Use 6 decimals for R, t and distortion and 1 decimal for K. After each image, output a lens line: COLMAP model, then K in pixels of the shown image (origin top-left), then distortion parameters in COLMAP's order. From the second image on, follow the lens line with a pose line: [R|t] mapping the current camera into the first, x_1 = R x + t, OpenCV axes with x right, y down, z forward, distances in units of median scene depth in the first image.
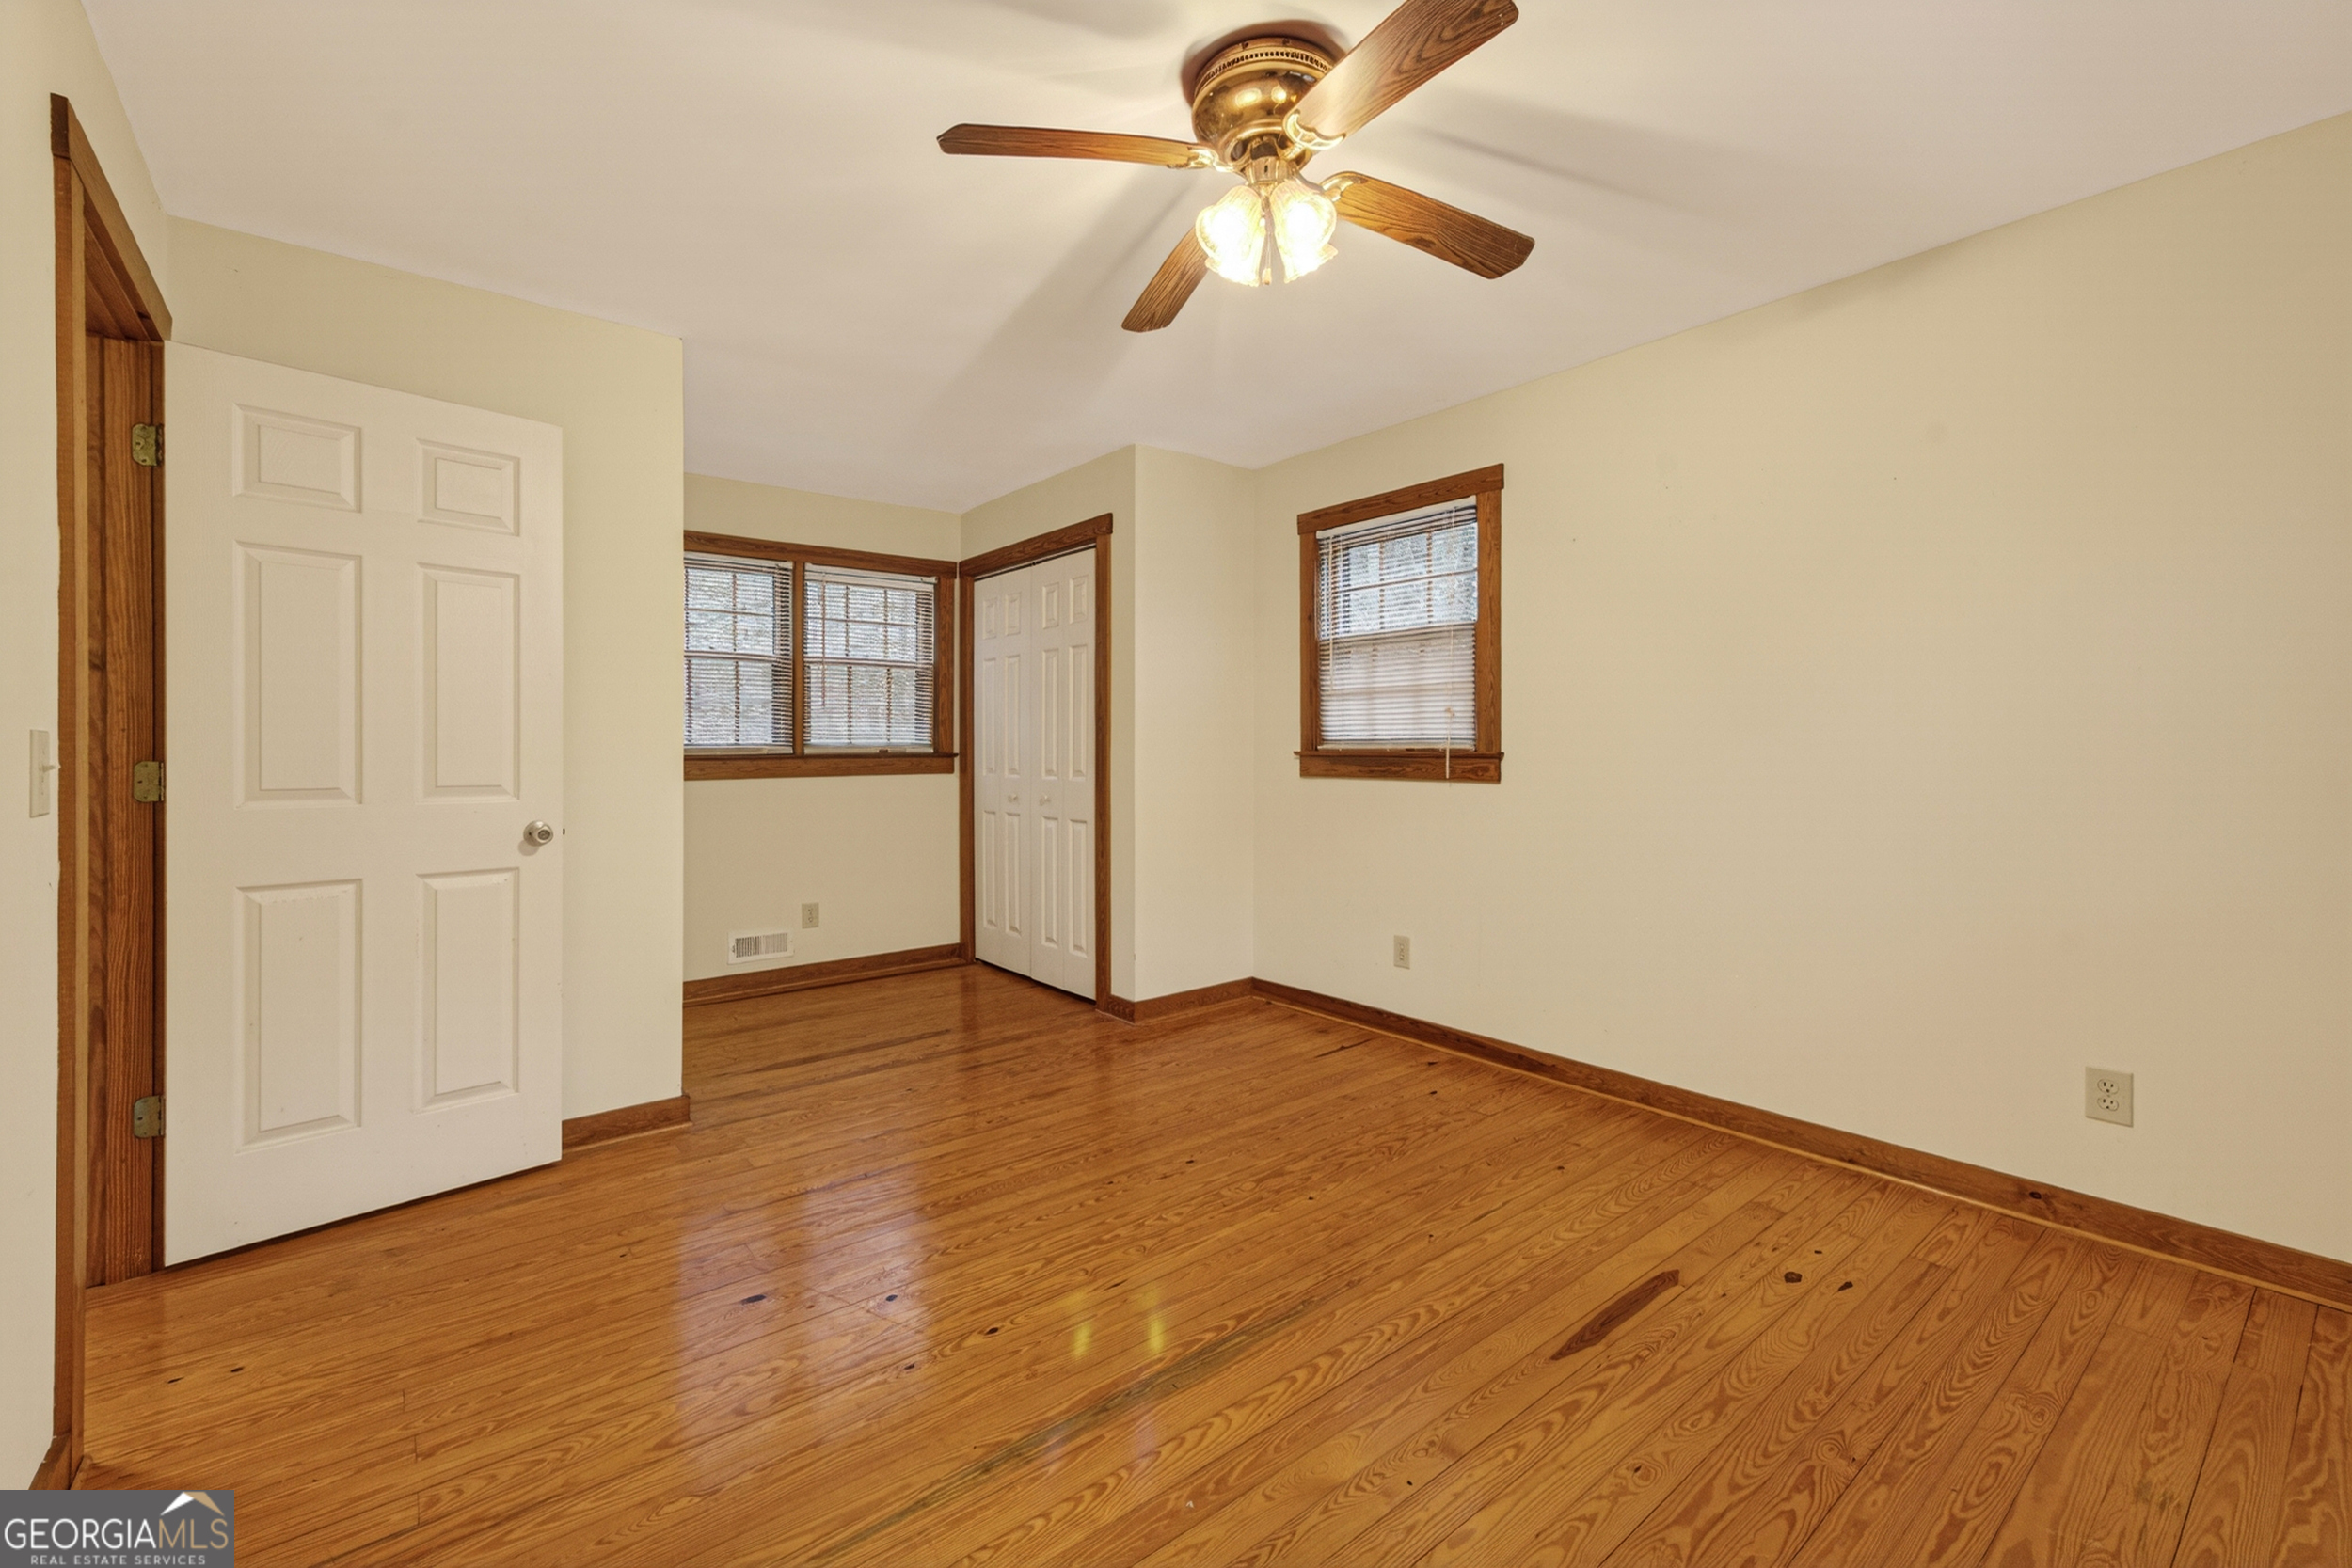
lens RADIAL K [[1026.5, 0, 1192.8], [0, 1026.5, 782.6], [0, 0, 1]] dist [0.009526, 0.001698]
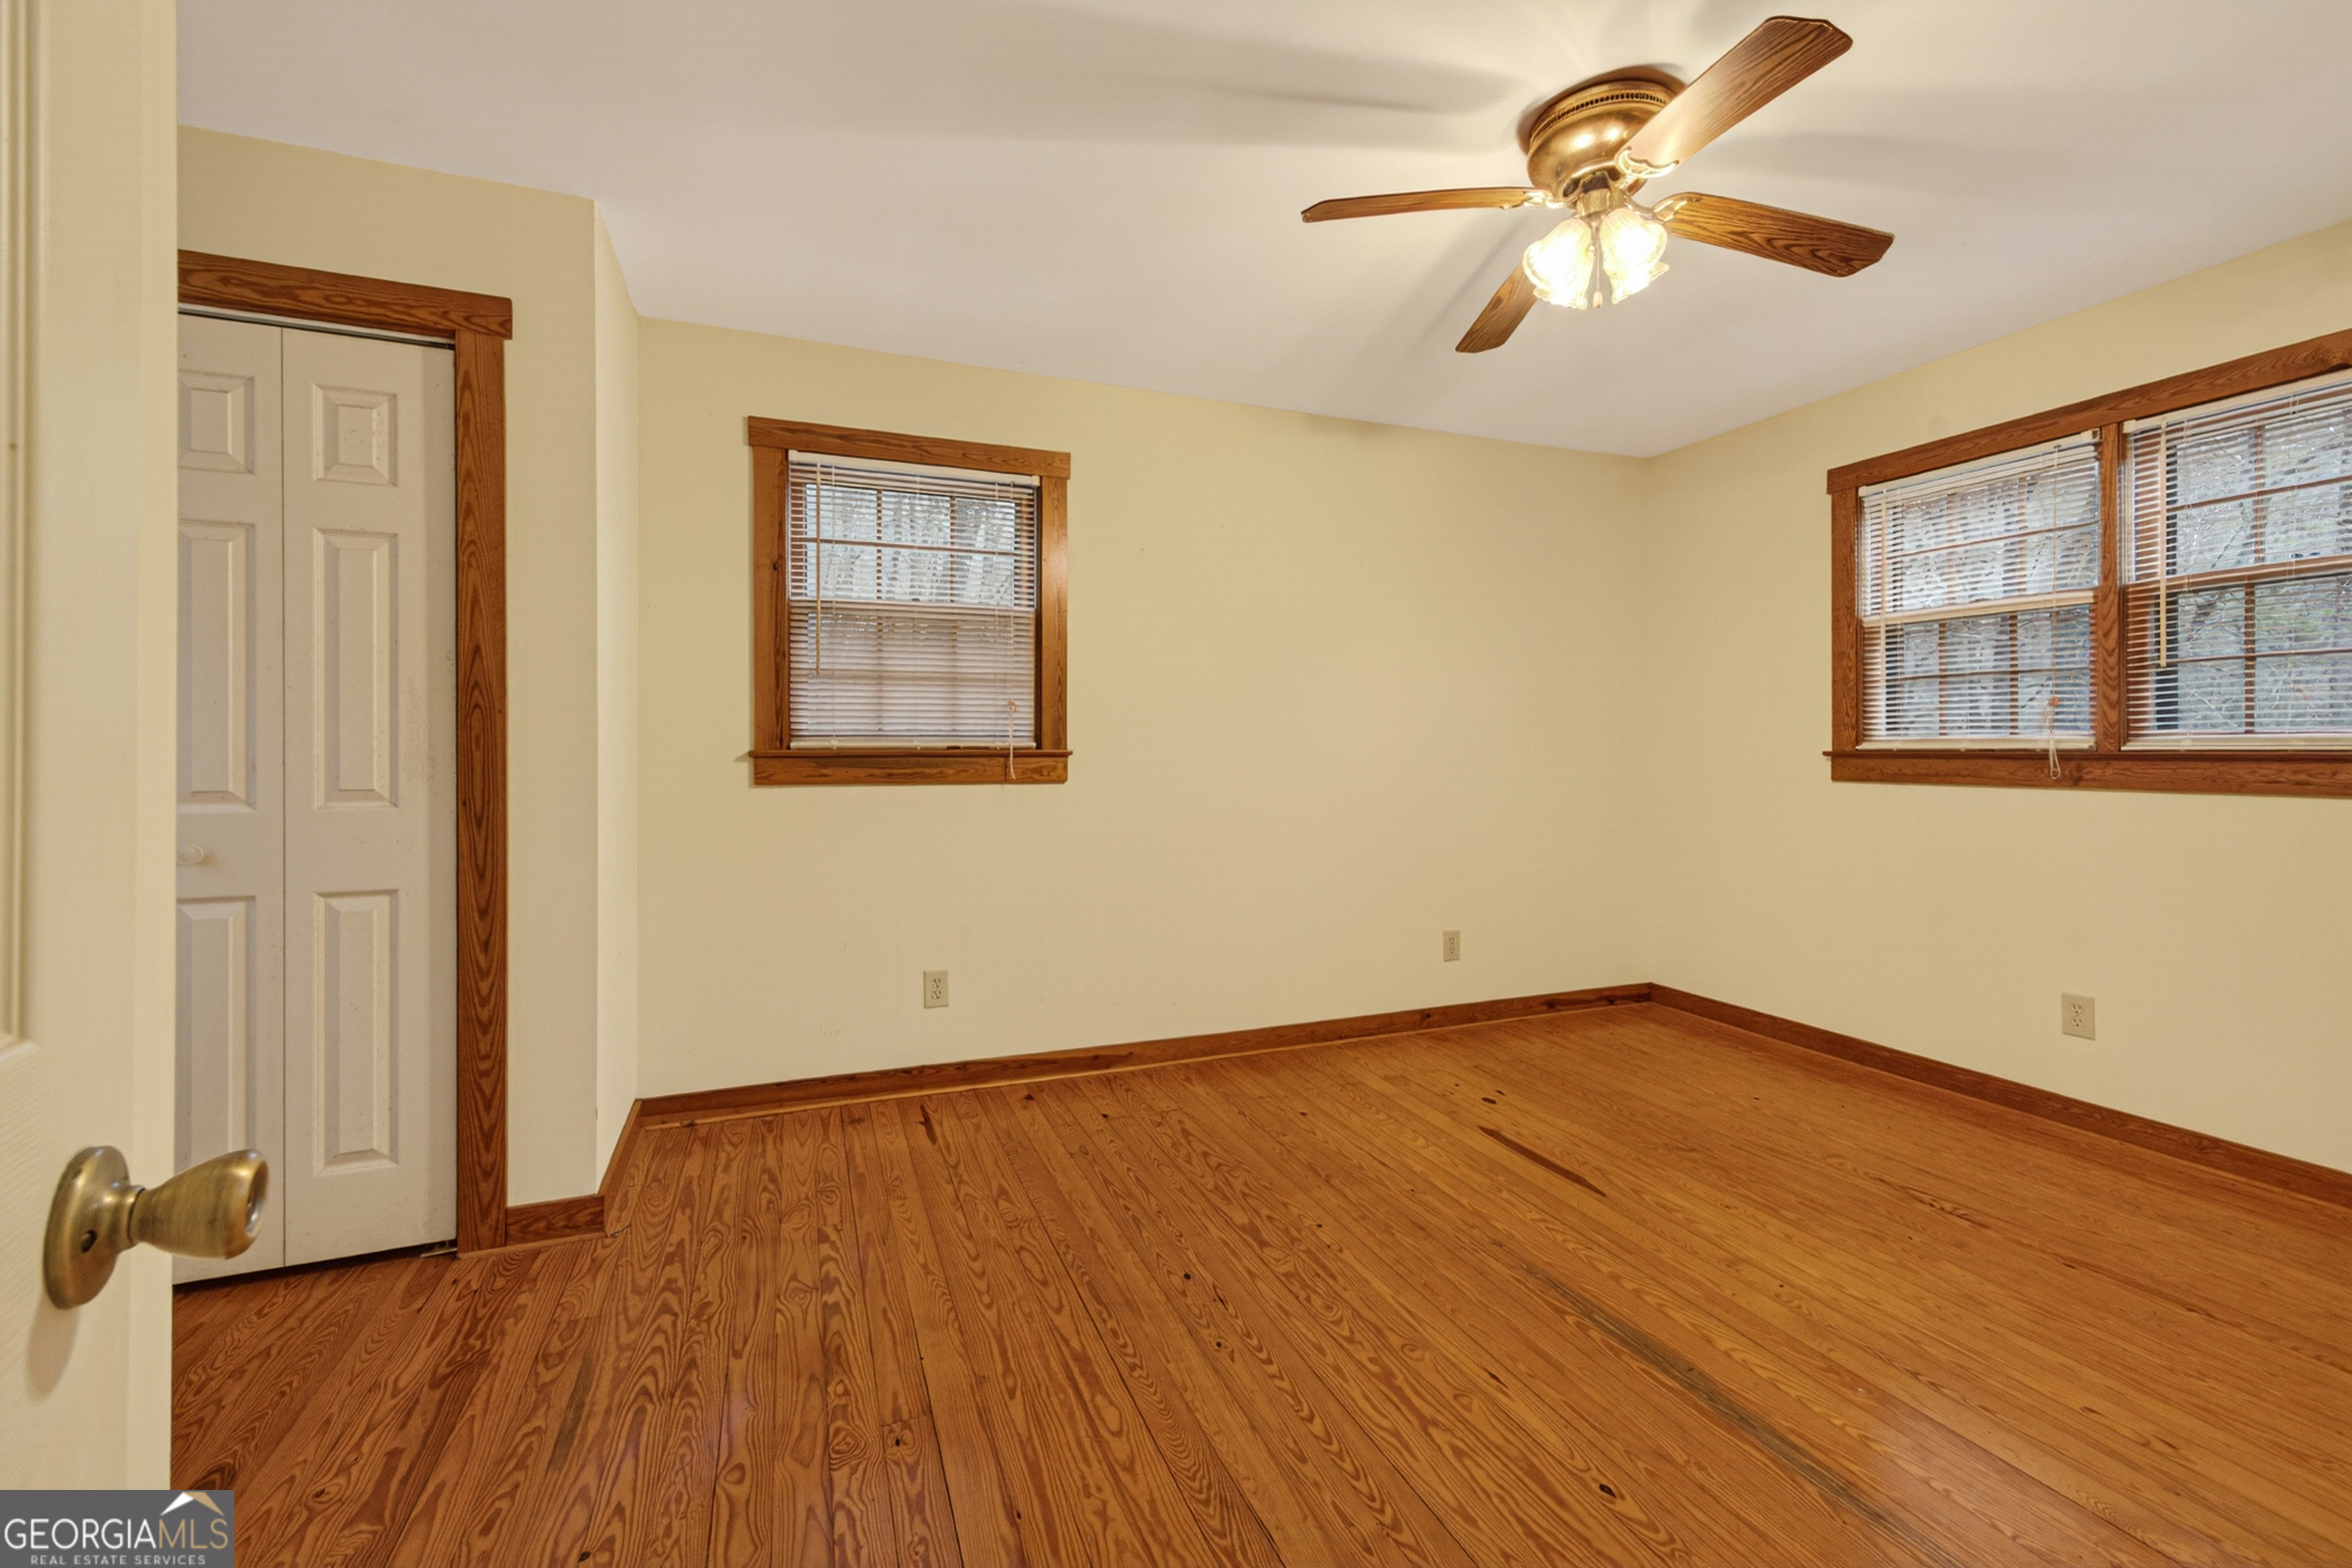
lens RADIAL K [[1026.5, 0, 1168.9], [0, 1026.5, 770.4], [0, 0, 1]] dist [0.009526, 0.001698]
pose [[0.272039, -0.017937, 0.962119, -0.610817], [0.028351, 0.999542, 0.010618, -0.019265], [-0.961869, 0.024388, 0.272423, 0.645513]]
